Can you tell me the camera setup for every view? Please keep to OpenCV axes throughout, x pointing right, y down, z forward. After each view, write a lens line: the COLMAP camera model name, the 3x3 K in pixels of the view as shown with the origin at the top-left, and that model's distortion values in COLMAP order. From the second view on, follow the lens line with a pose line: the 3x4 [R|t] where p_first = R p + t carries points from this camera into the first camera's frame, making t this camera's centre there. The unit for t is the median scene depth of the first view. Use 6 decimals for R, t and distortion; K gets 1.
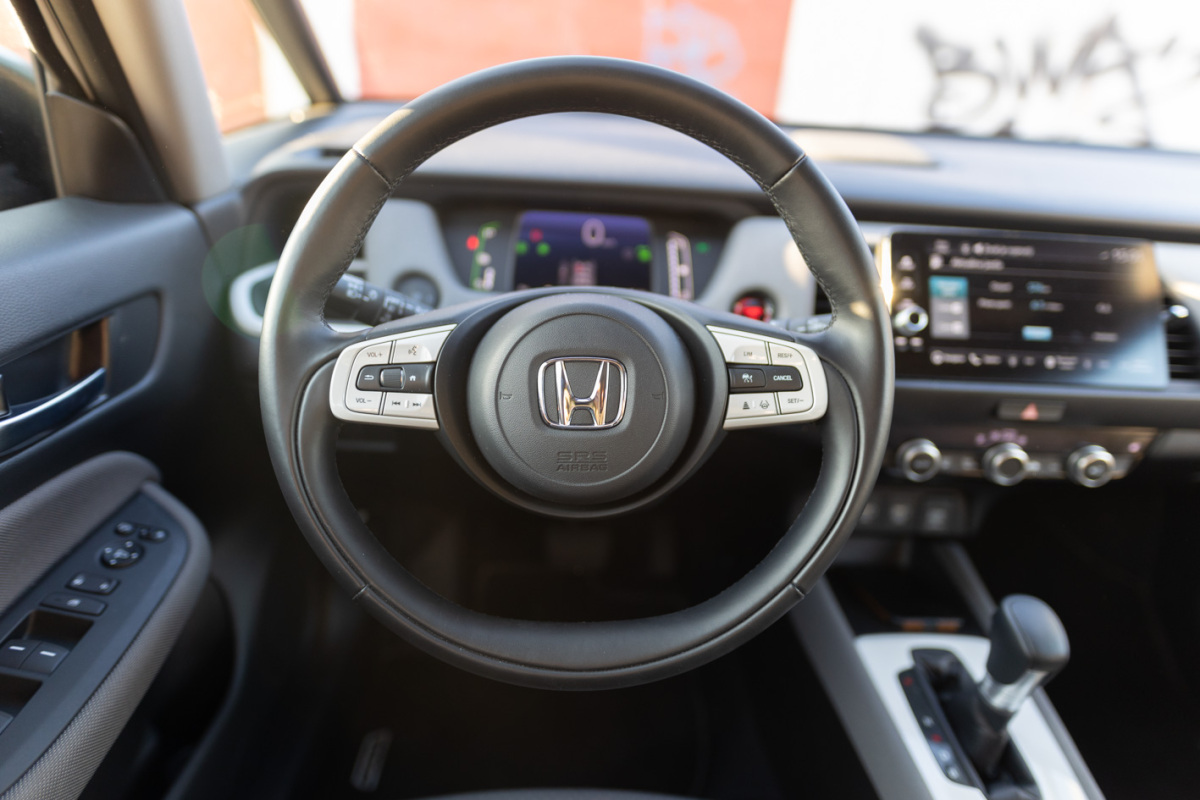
lens RADIAL K [[677.6, 0, 601.9], [0, 677.6, 396.8], [0, 0, 1]] dist [0.003627, -0.001137]
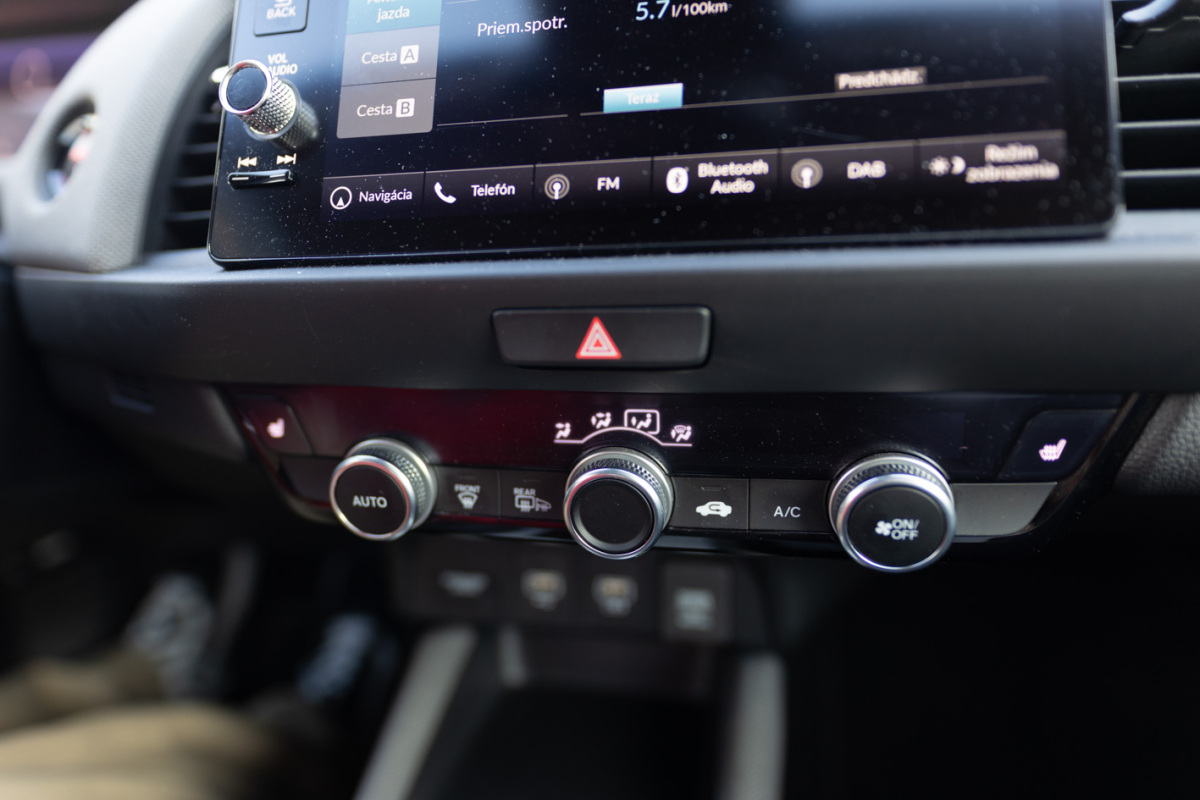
lens RADIAL K [[677.6, 0, 599.8], [0, 677.6, 394.4], [0, 0, 1]] dist [0.003627, -0.001137]
pose [[0.966506, -0.027166, -0.255202, 0.748700], [0.025808, 0.999629, -0.008667, 0.051817], [0.255343, 0.001790, 0.966849, 0.736427]]
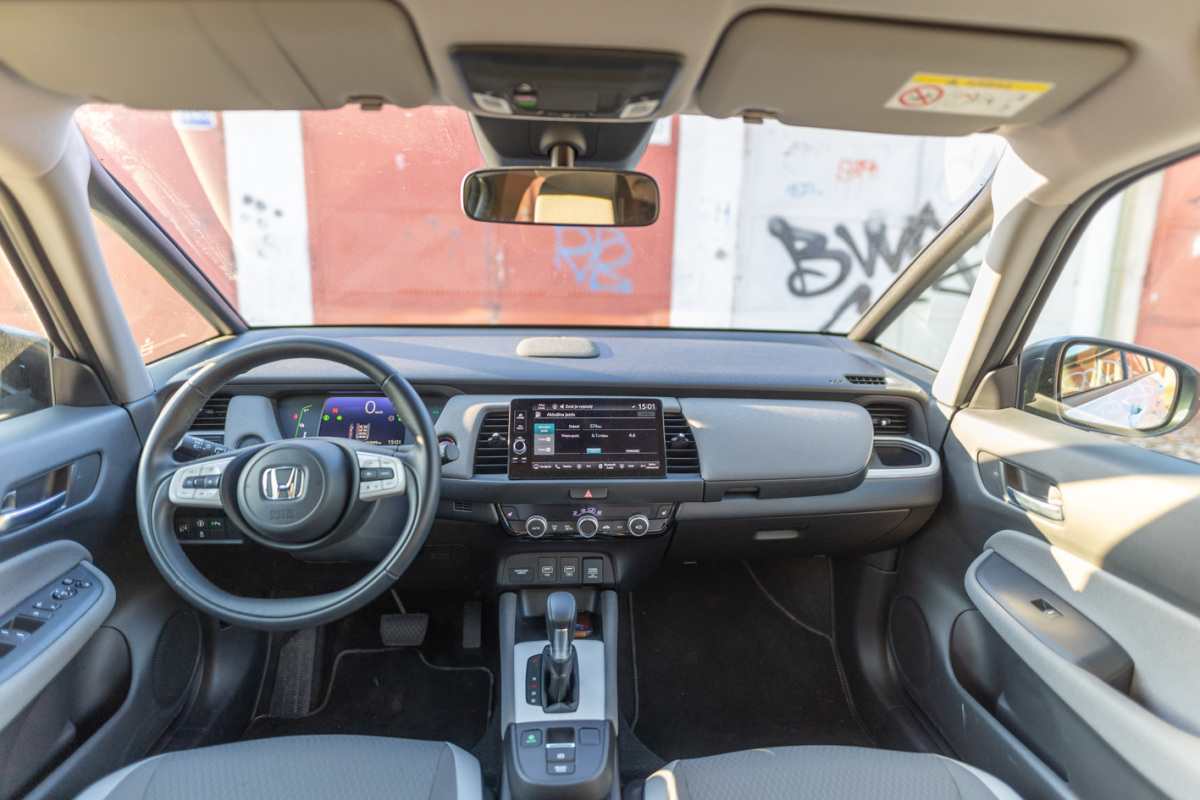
lens RADIAL K [[677.6, 0, 598.1], [0, 677.6, 407.9], [0, 0, 1]] dist [0.003627, -0.001137]
pose [[0.998515, -0.049134, 0.023533, 0.659721], [0.053025, 0.975641, -0.212871, 0.193165], [-0.012500, 0.213802, 0.976797, -0.847707]]
